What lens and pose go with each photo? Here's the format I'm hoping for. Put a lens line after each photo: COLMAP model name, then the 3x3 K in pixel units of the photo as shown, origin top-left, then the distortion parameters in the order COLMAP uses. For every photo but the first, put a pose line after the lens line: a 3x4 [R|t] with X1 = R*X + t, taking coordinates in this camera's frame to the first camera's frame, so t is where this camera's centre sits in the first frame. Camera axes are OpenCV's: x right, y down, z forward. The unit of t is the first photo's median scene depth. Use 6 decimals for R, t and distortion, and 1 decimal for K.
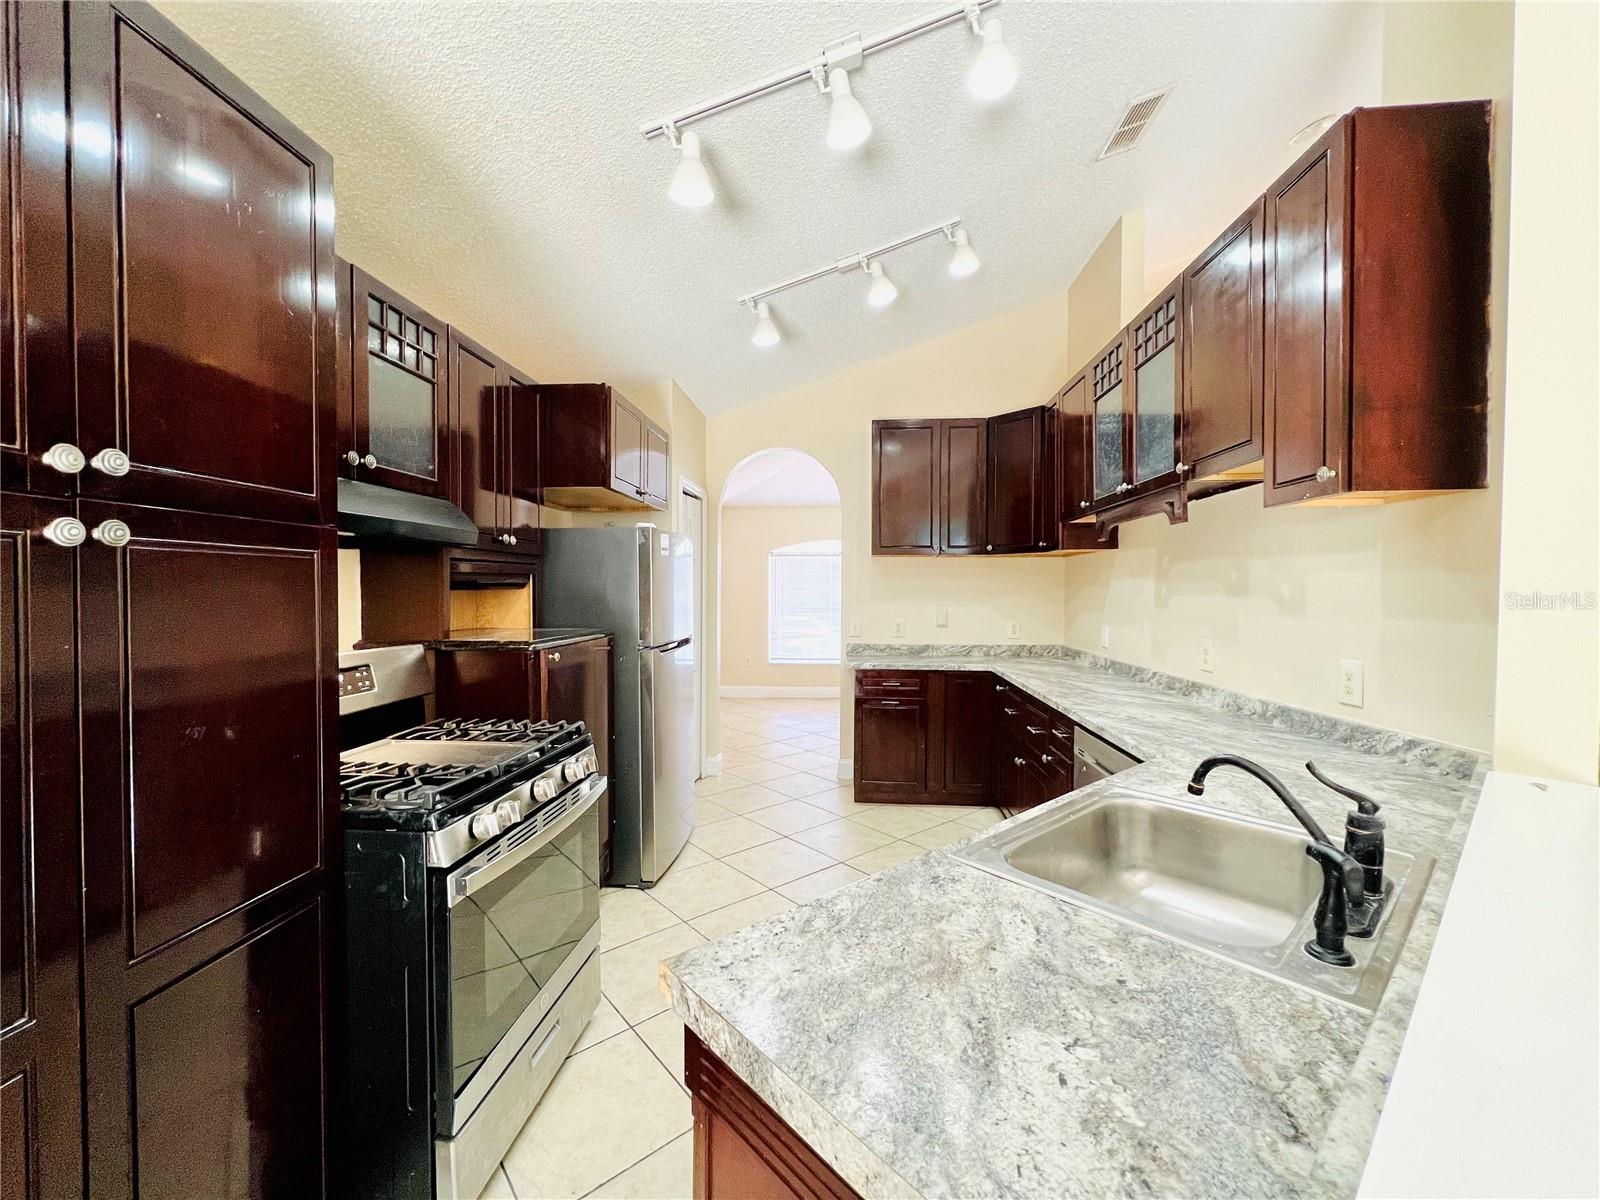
lens RADIAL K [[643.3, 0, 800.0], [0, 643.3, 600.0], [0, 0, 1]] dist [-0.001884, -0.000124]
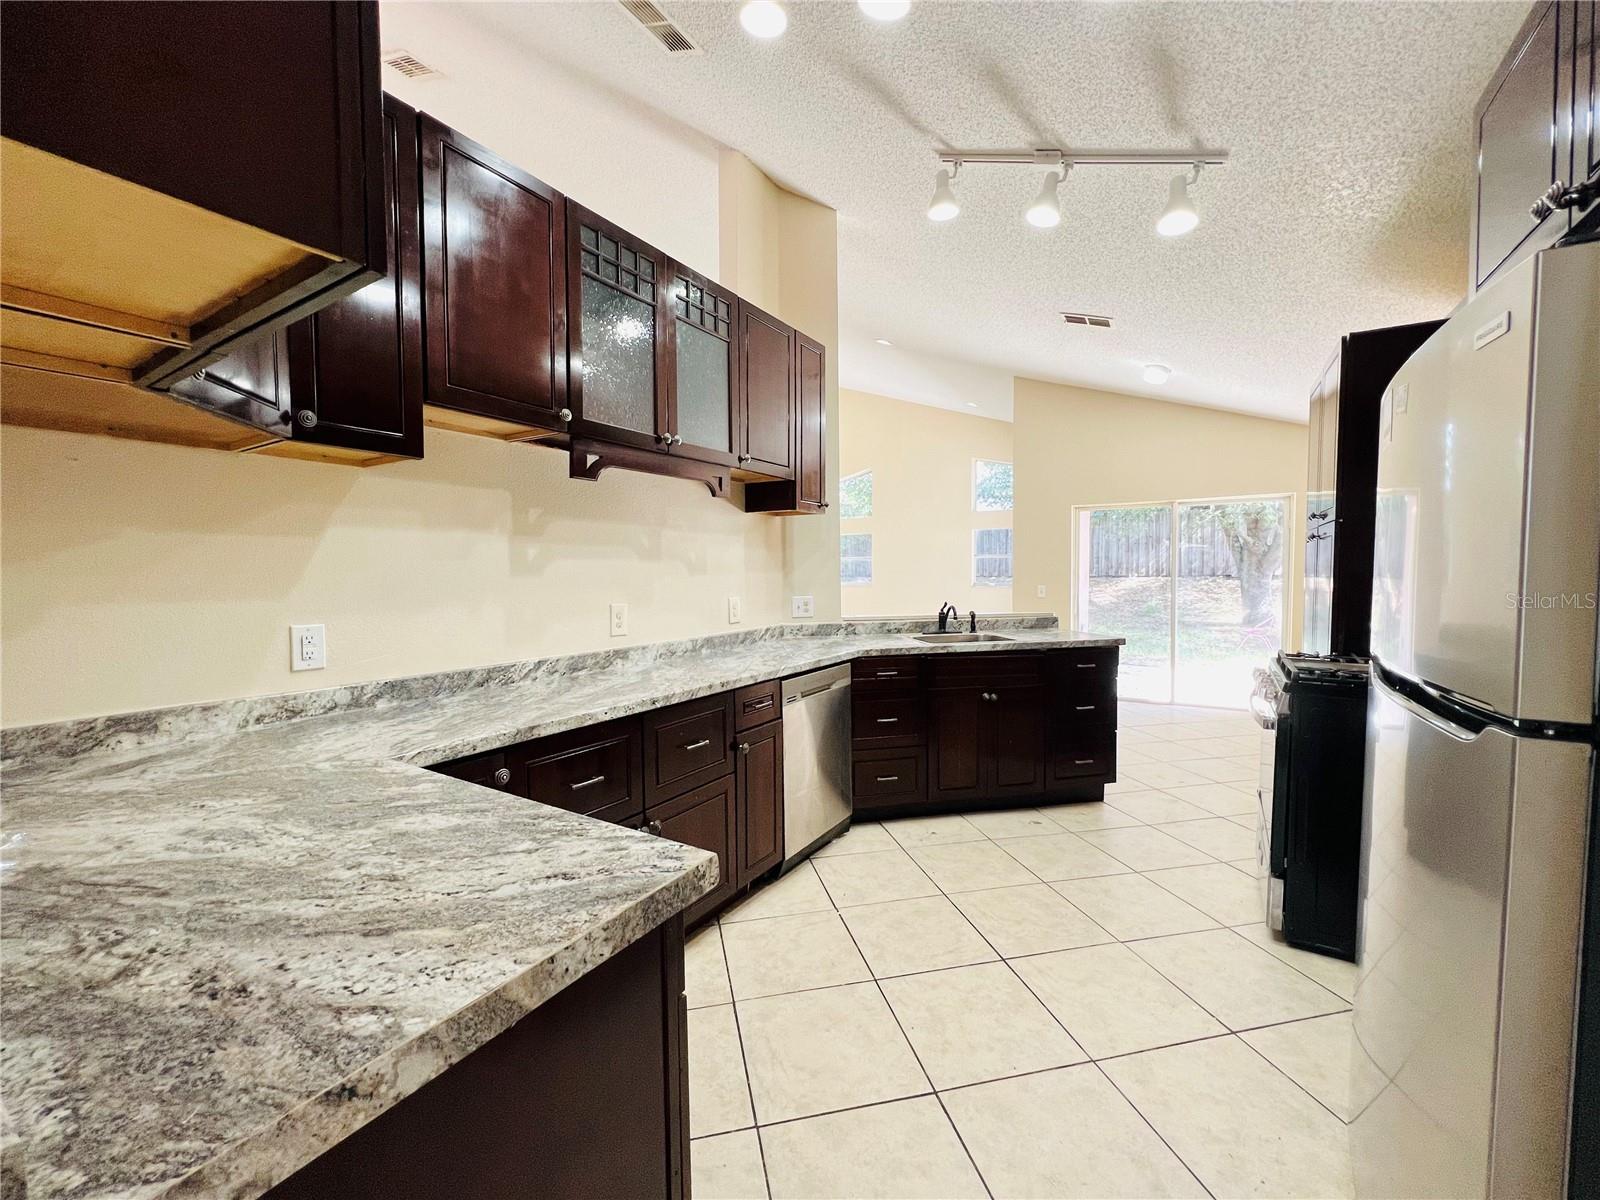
lens RADIAL K [[643.3, 0, 800.0], [0, 643.3, 600.0], [0, 0, 1]] dist [-0.001884, -0.000124]
pose [[-0.875311, -0.110131, 0.470852, -0.098623], [-0.068688, 0.992163, 0.104375, -0.071392], [-0.478657, 0.059019, -0.876016, 1.825823]]
